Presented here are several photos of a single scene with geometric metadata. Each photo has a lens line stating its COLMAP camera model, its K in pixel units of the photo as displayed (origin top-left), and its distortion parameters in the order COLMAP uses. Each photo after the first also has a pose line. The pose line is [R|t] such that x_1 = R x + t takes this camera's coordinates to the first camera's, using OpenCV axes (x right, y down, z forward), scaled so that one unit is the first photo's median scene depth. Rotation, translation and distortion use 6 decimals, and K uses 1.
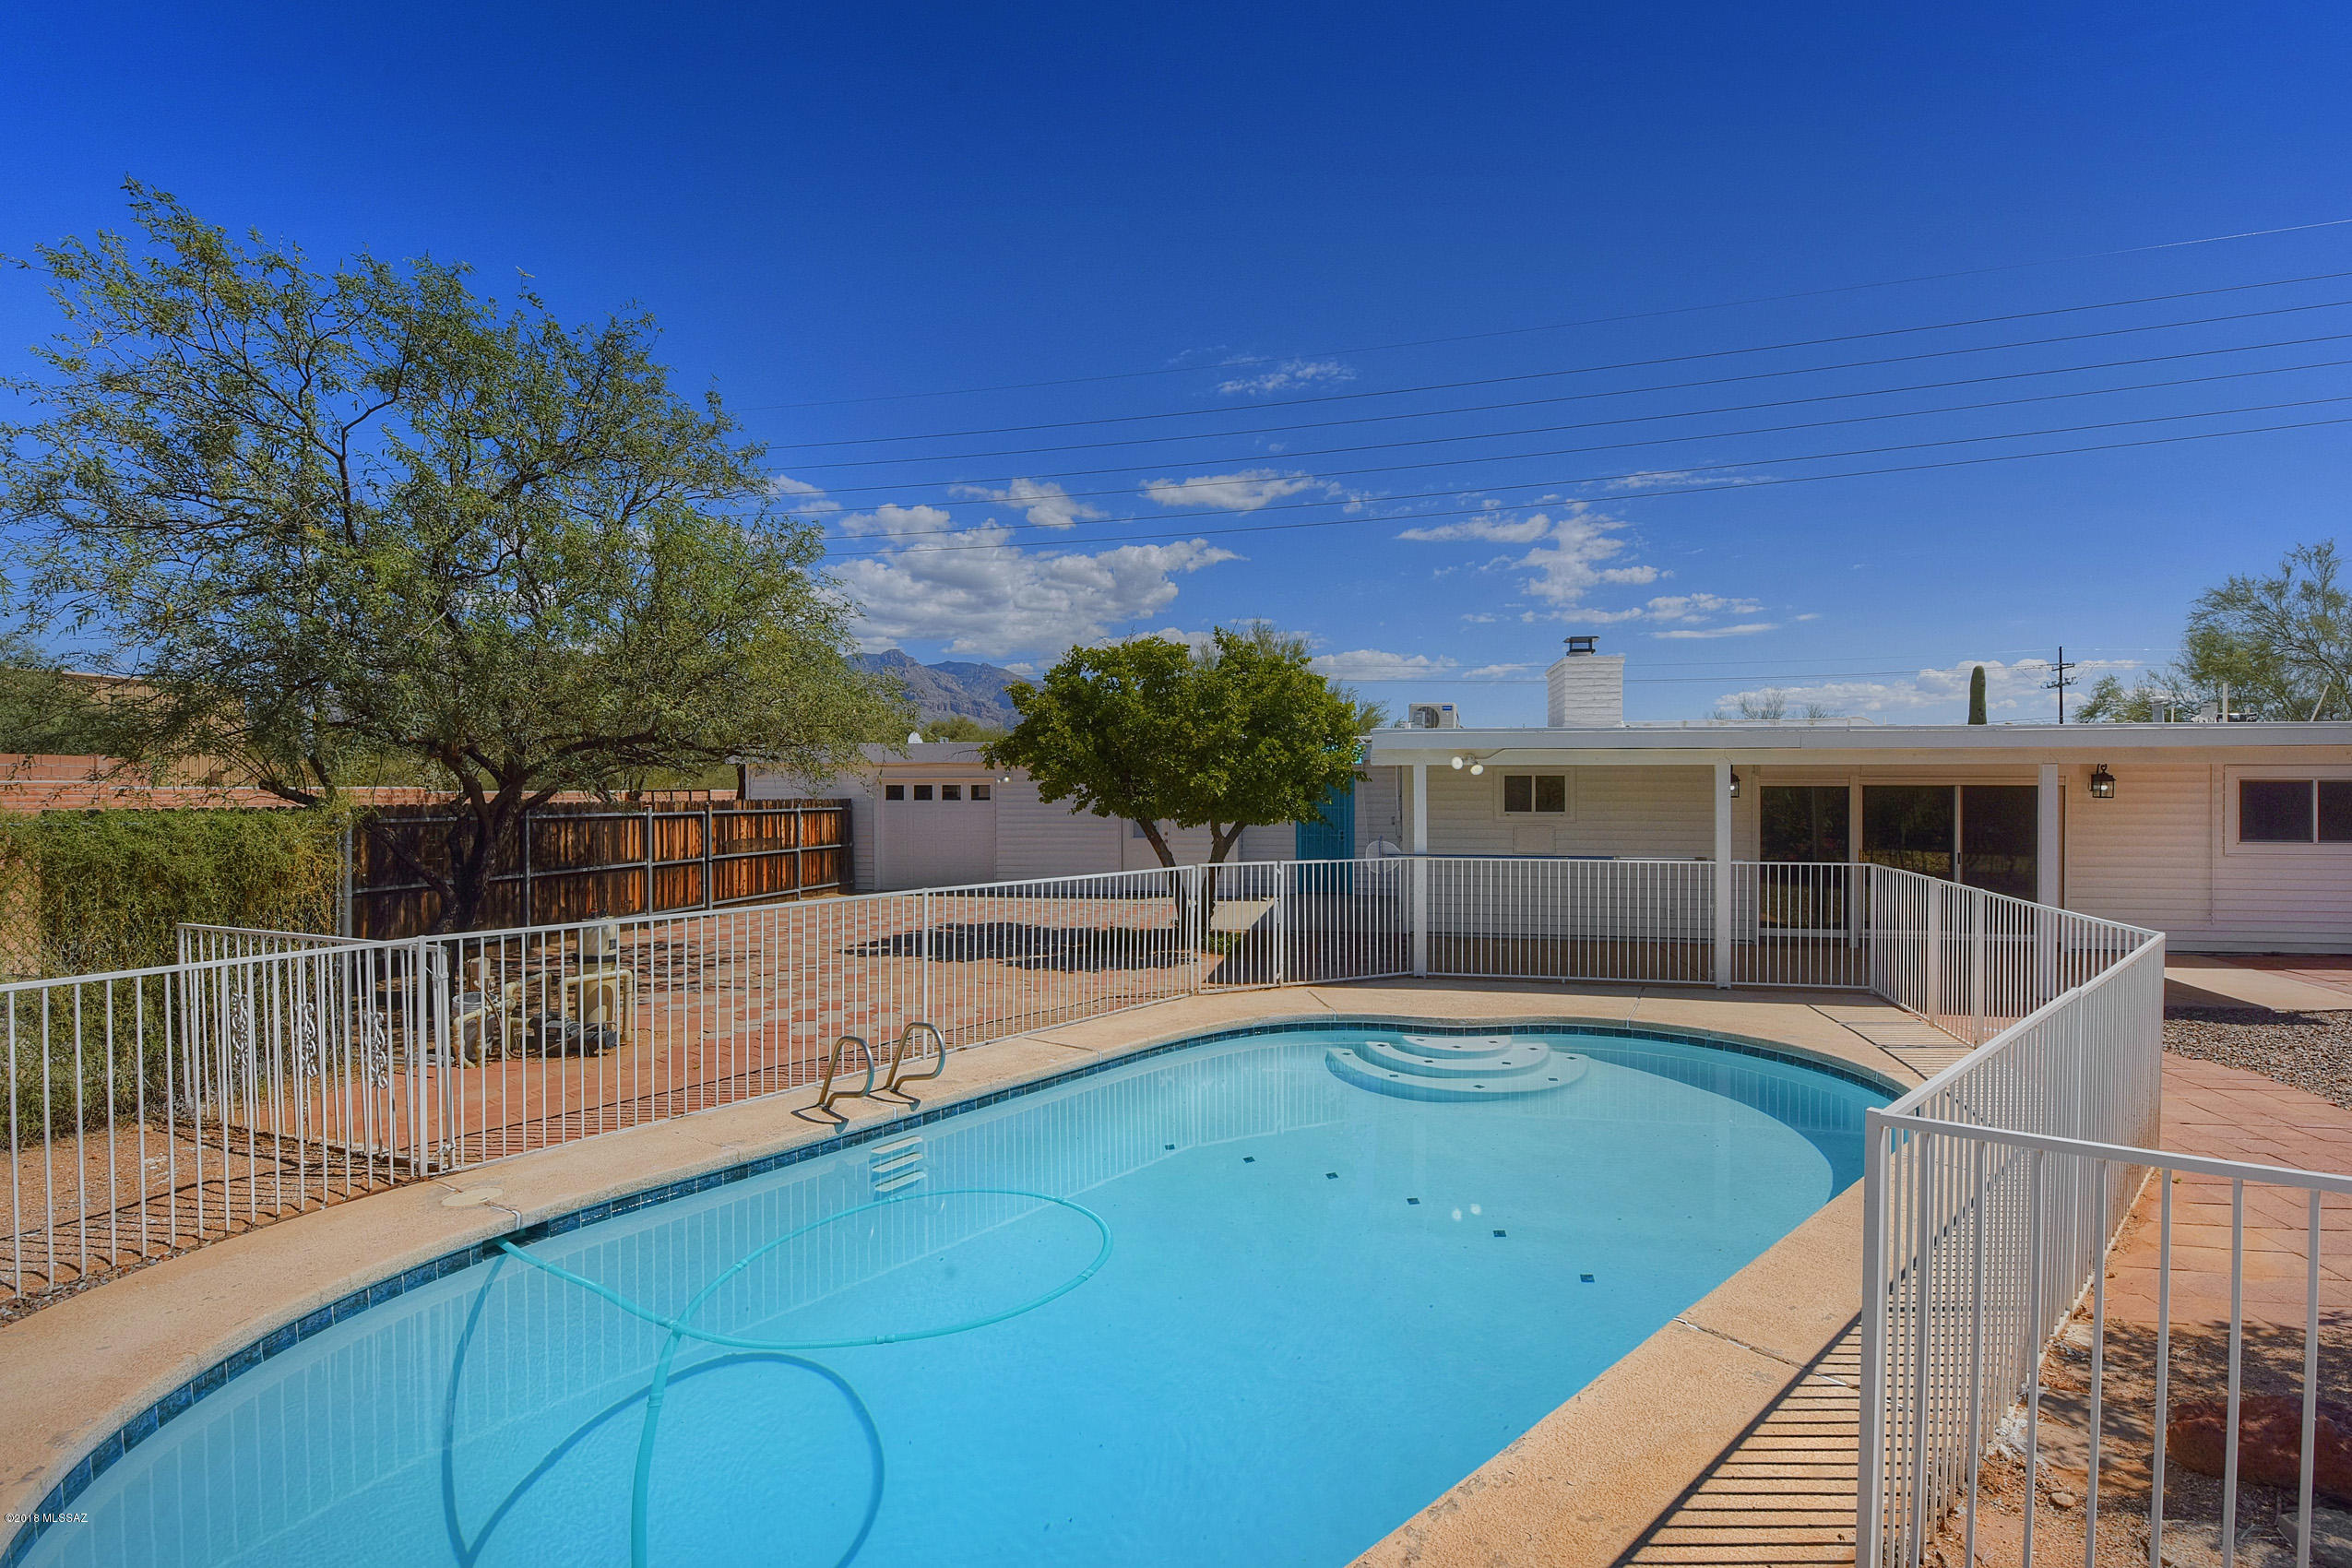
lens RADIAL K [[975.7, 0, 1154.7], [0, 975.7, 792.5], [0, 0, 1]] dist [-0.018581, -0.001685]
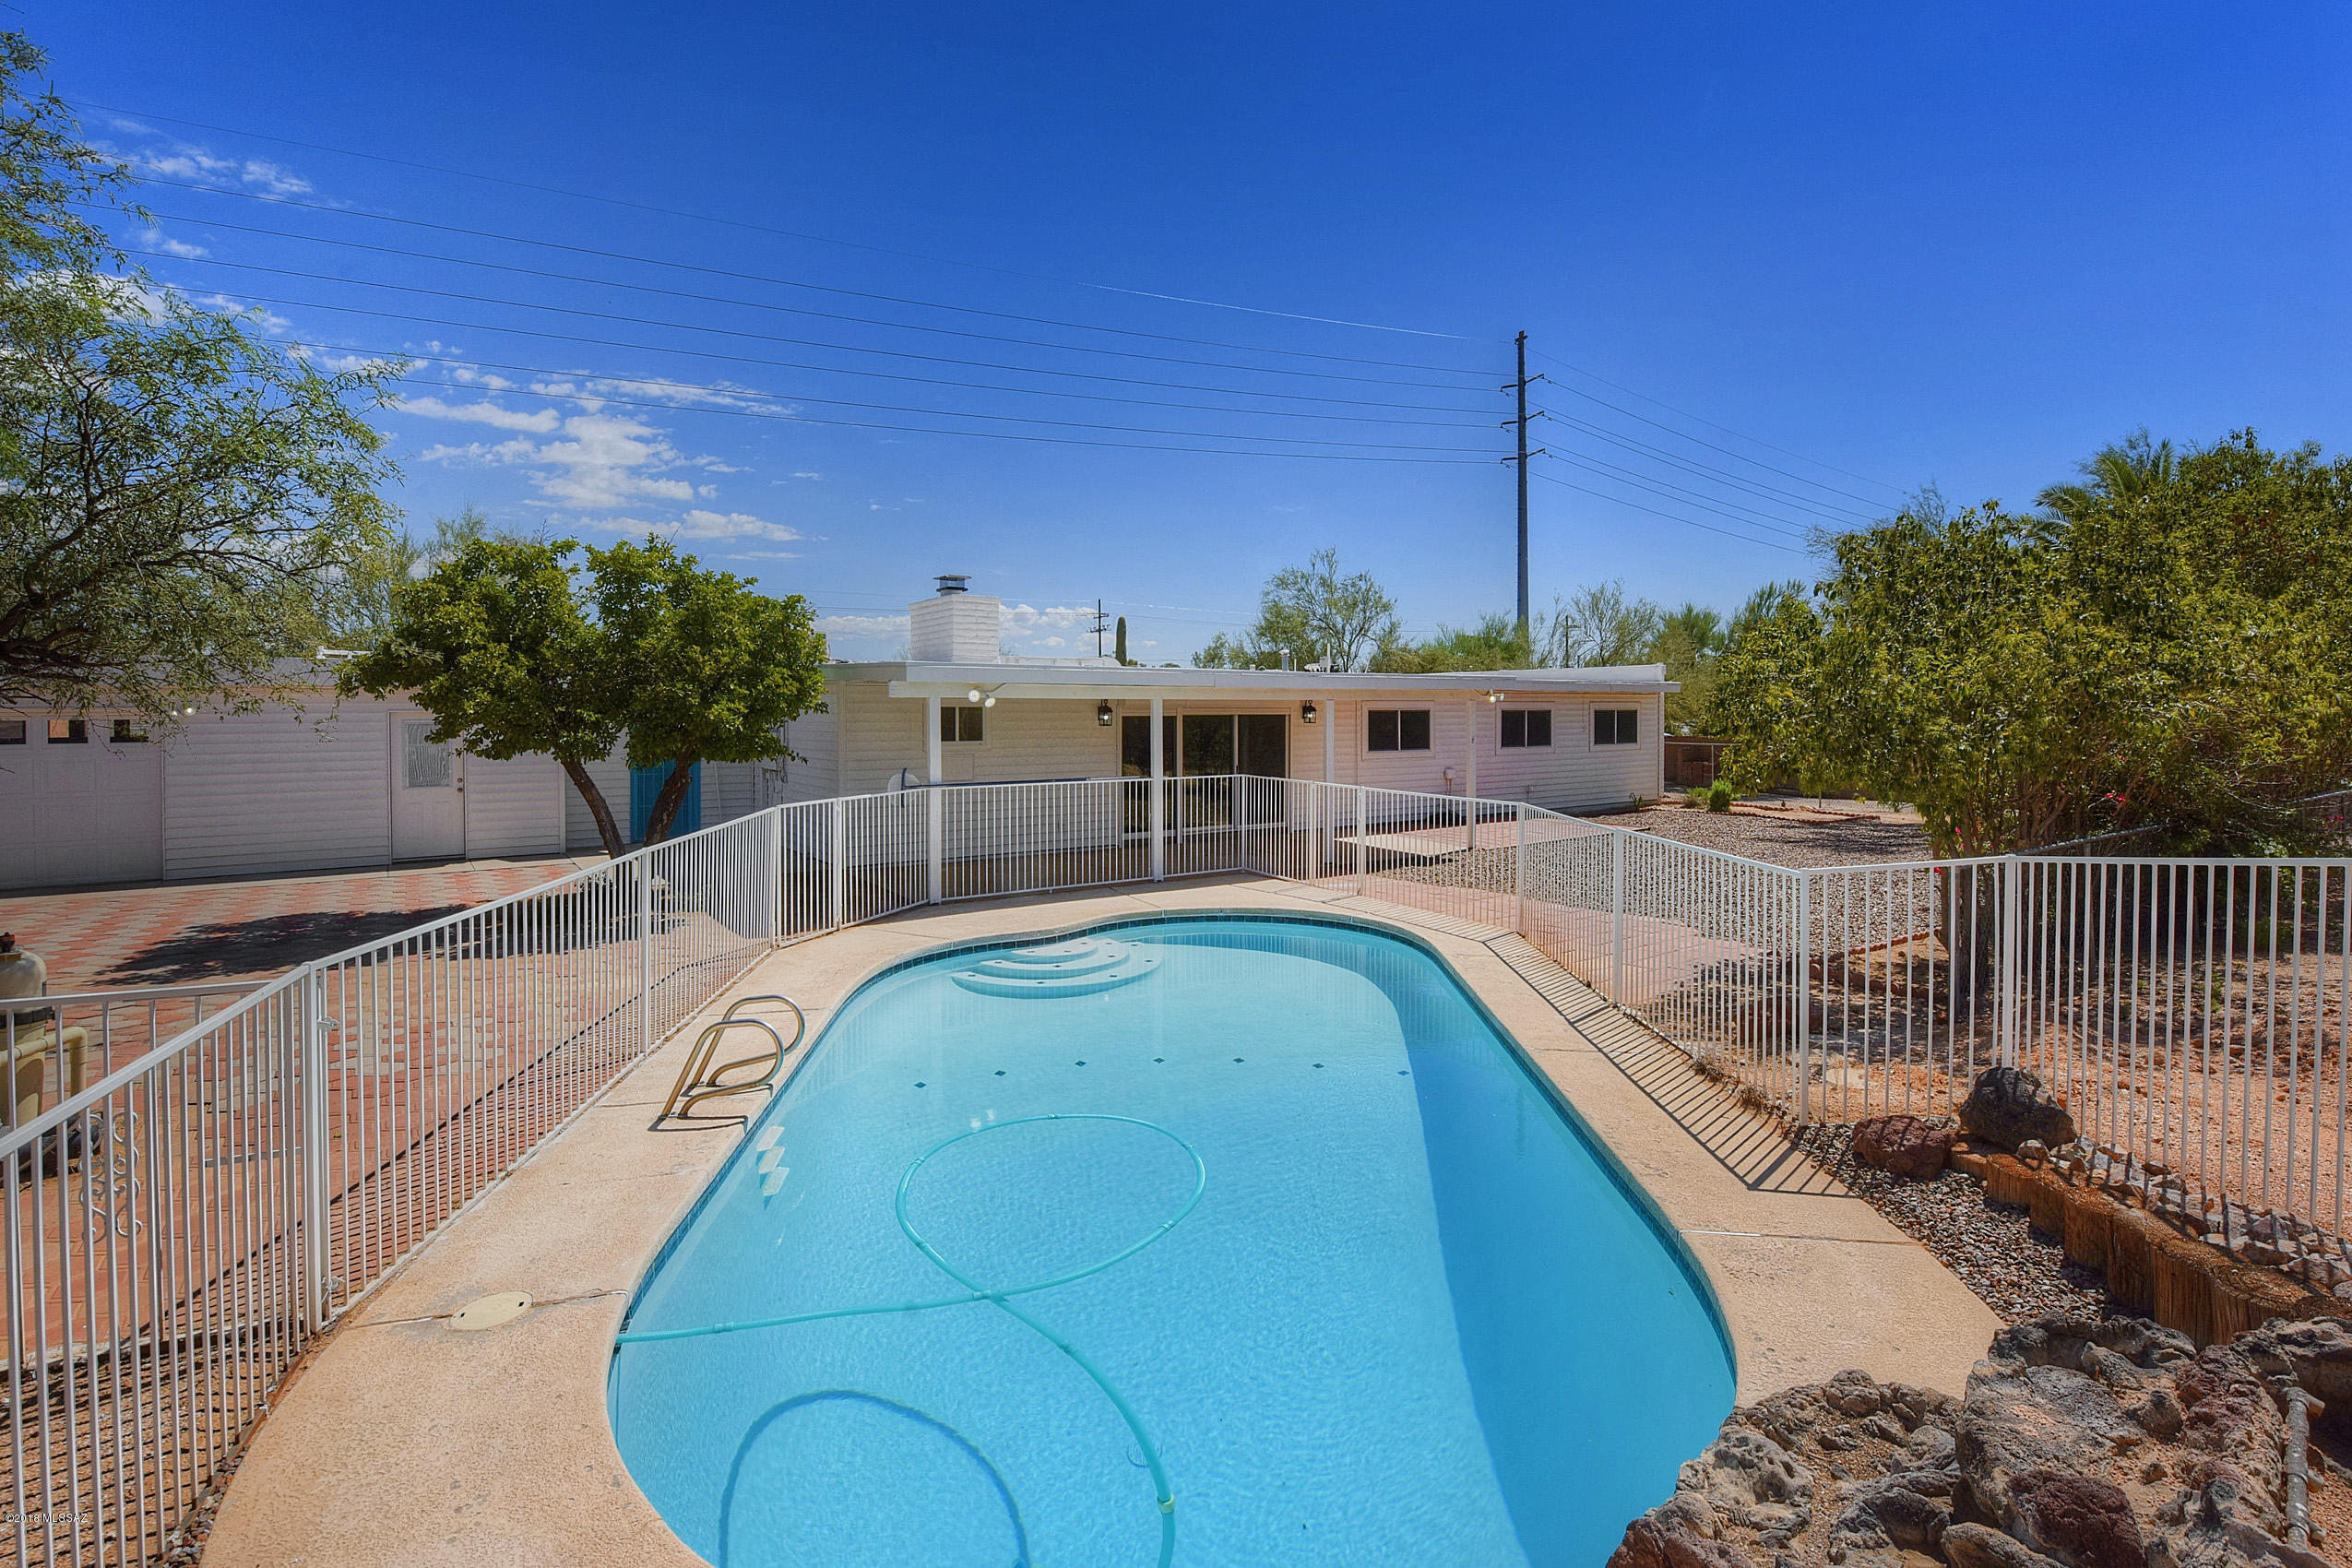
lens RADIAL K [[1120.0, 0, 1056.7], [0, 1120.0, 720.9], [0, 0, 1]] dist [-0.016623, -0.000897]
pose [[0.720588, -0.007346, 0.693324, -0.450735], [0.008540, 0.999962, 0.001720, -0.004356], [-0.693311, 0.004682, 0.720624, 0.059318]]
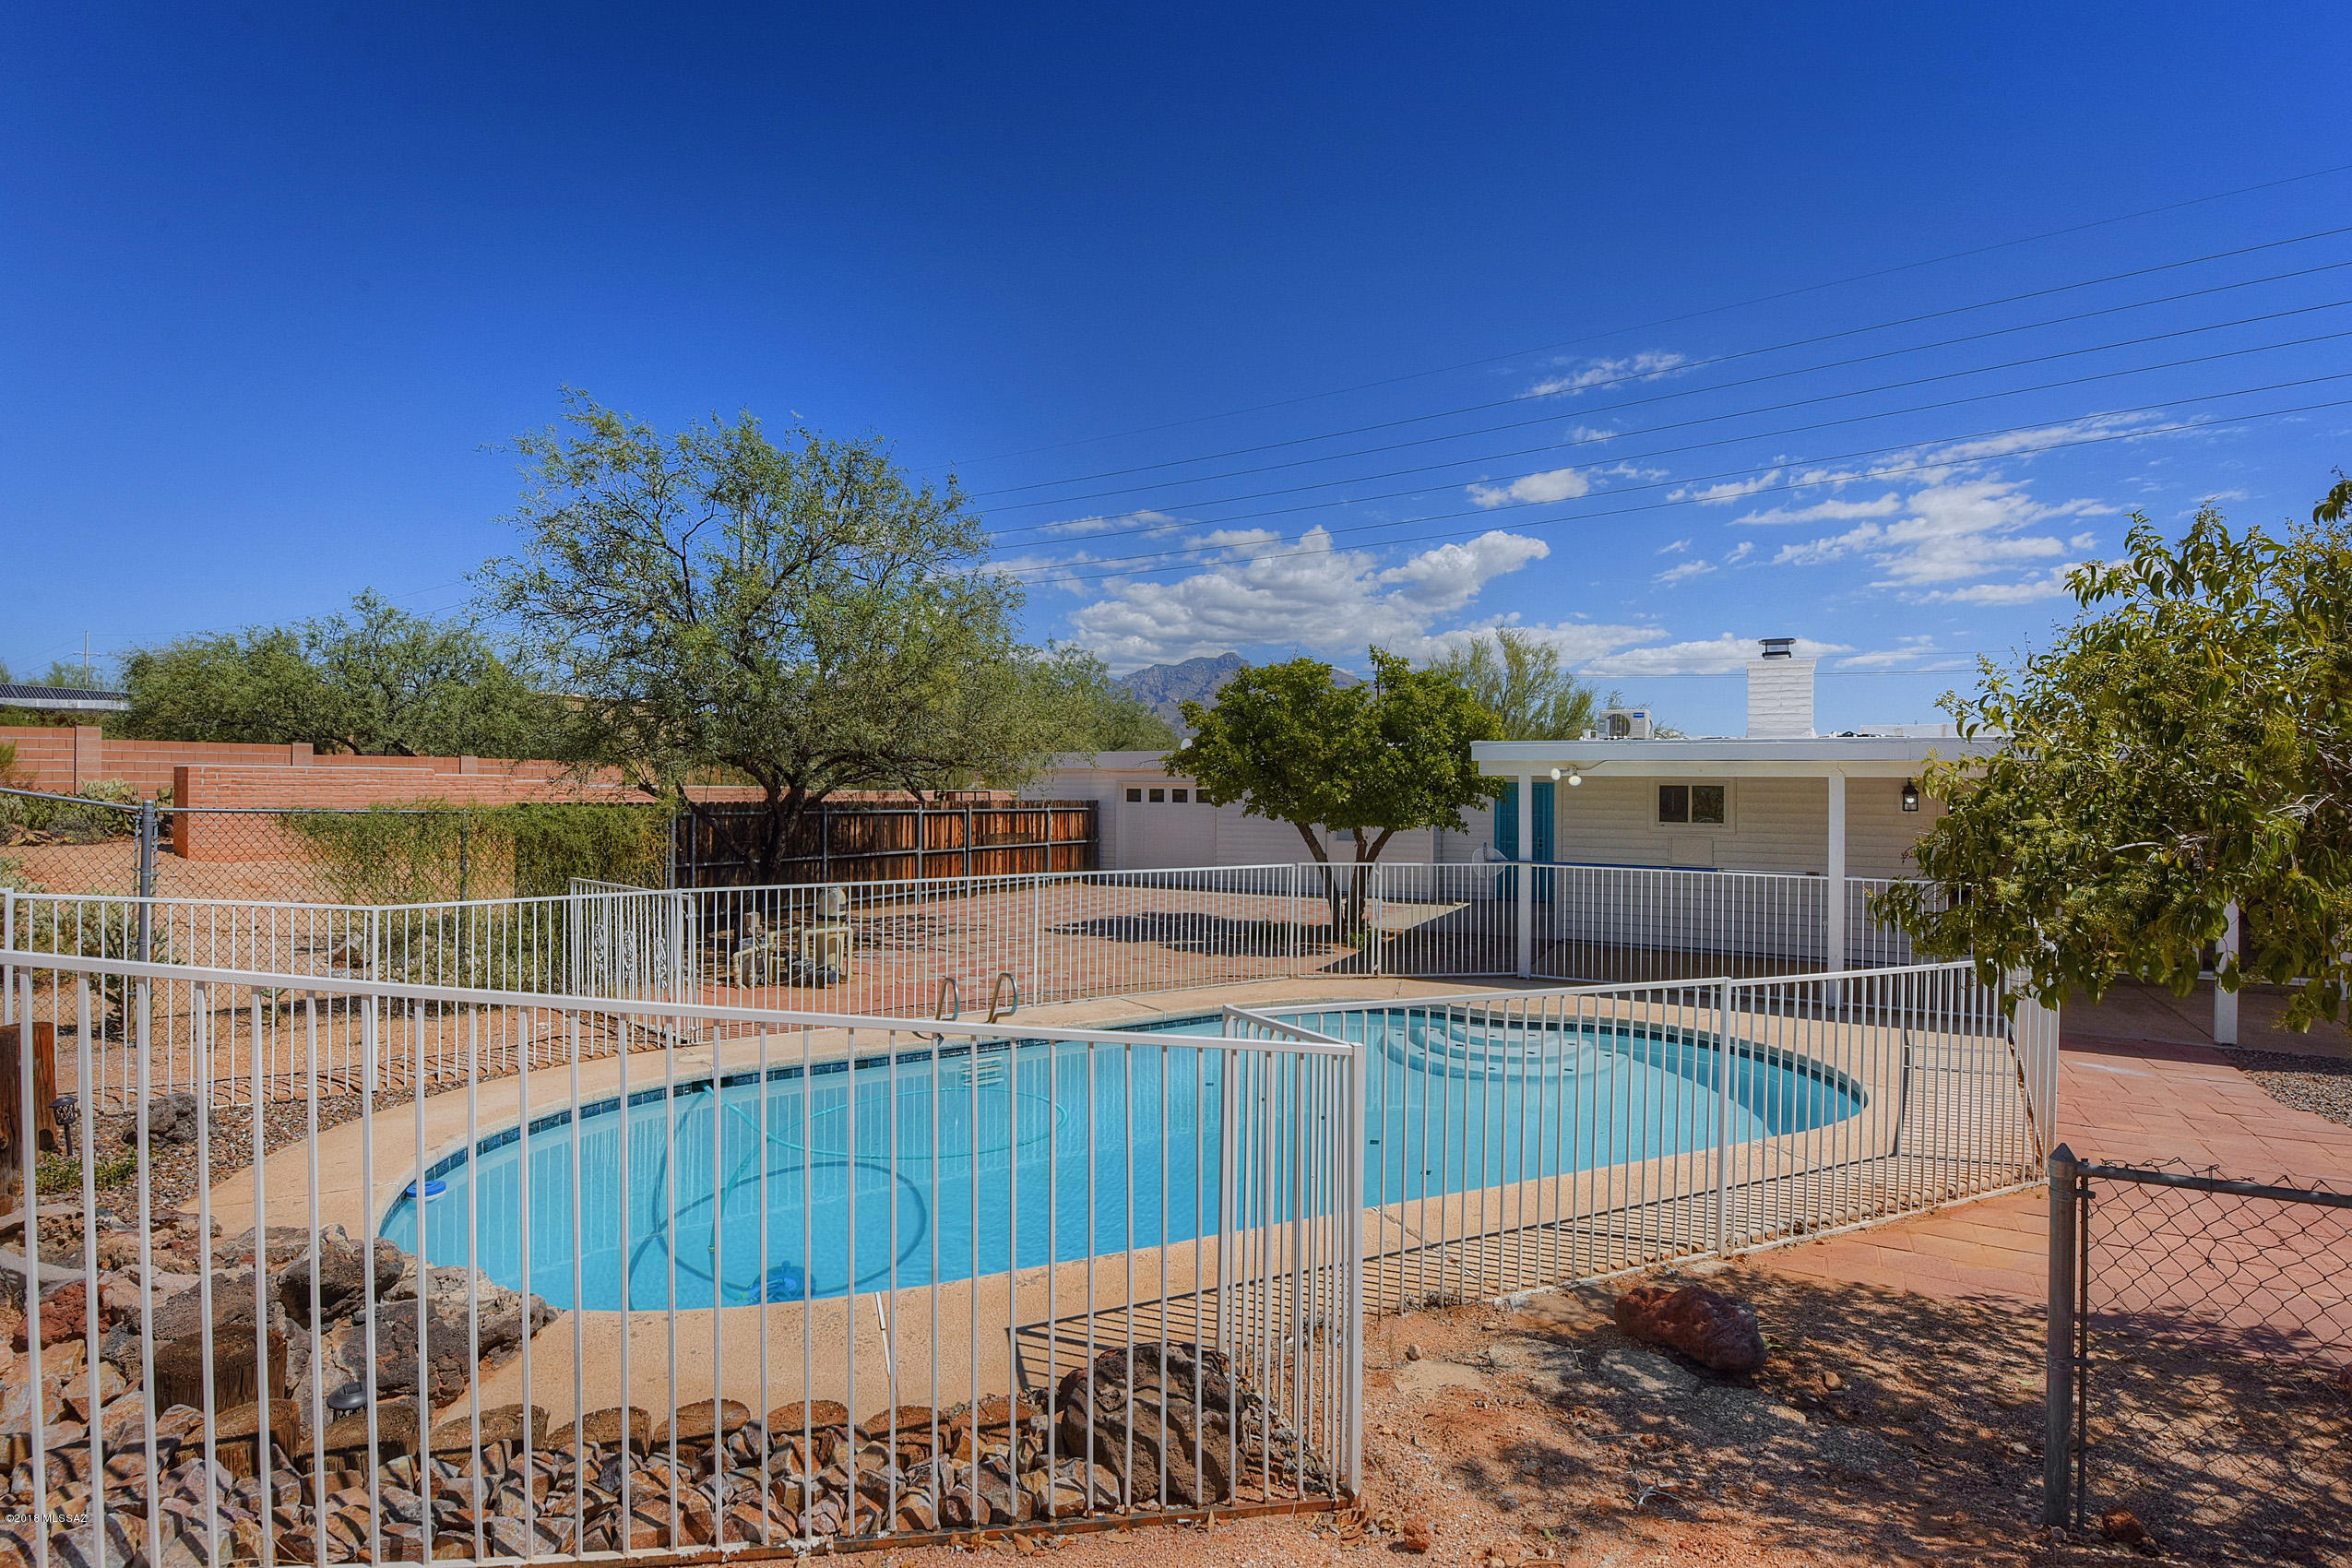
lens RADIAL K [[975.7, 0, 1161.2], [0, 975.7, 781.6], [0, 0, 1]] dist [-0.018581, -0.001685]
pose [[0.950727, 0.006087, -0.309969, 0.222616], [-0.010252, 0.999878, -0.011807, -0.005601], [0.309860, 0.014403, 0.950673, -0.116948]]
